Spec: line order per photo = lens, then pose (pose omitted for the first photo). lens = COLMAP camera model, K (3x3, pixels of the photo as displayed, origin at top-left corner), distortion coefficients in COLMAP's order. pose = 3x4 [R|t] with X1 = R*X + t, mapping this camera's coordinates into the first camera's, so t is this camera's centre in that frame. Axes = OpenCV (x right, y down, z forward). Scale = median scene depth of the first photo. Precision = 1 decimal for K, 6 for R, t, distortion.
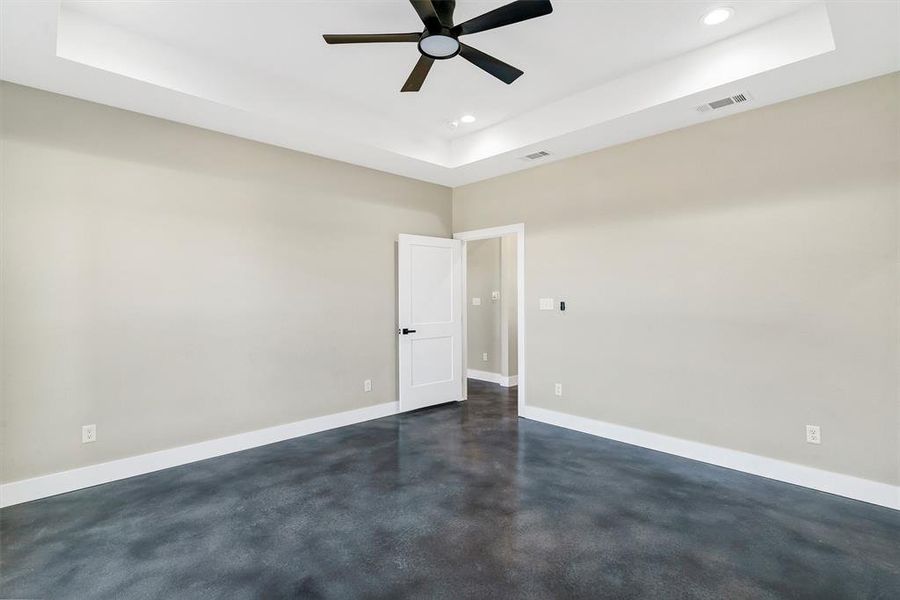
lens RADIAL K [[435.7, 0, 447.5], [0, 435.7, 299.1], [0, 0, 1]] dist [0.000423, 0.000024]
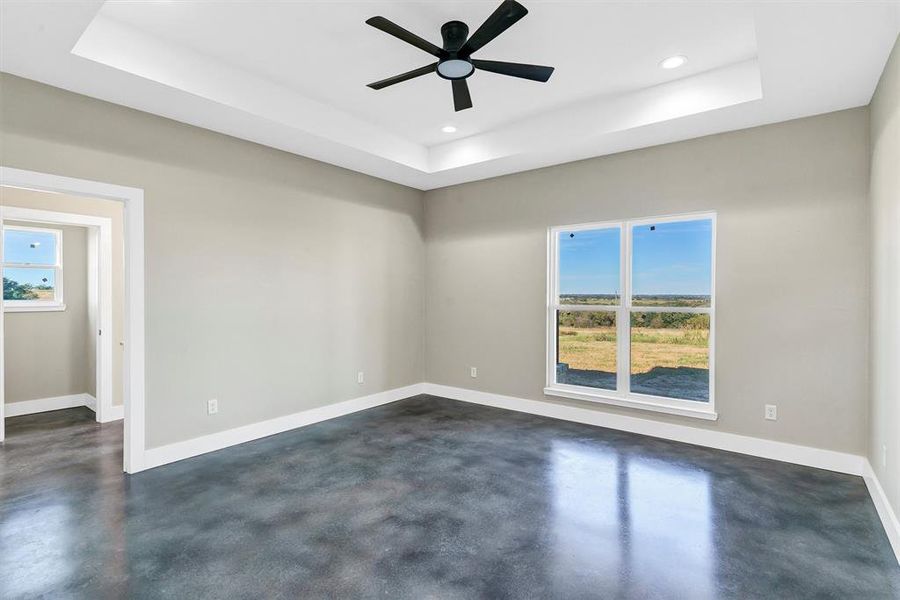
lens RADIAL K [[435.7, 0, 447.5], [0, 435.7, 299.1], [0, 0, 1]] dist [0.000423, 0.000024]
pose [[-0.990162, 0.001970, -0.139909, 0.152616], [0.000006, 0.999901, 0.014043, -0.009378], [0.139923, 0.013904, -0.990065, 2.011321]]
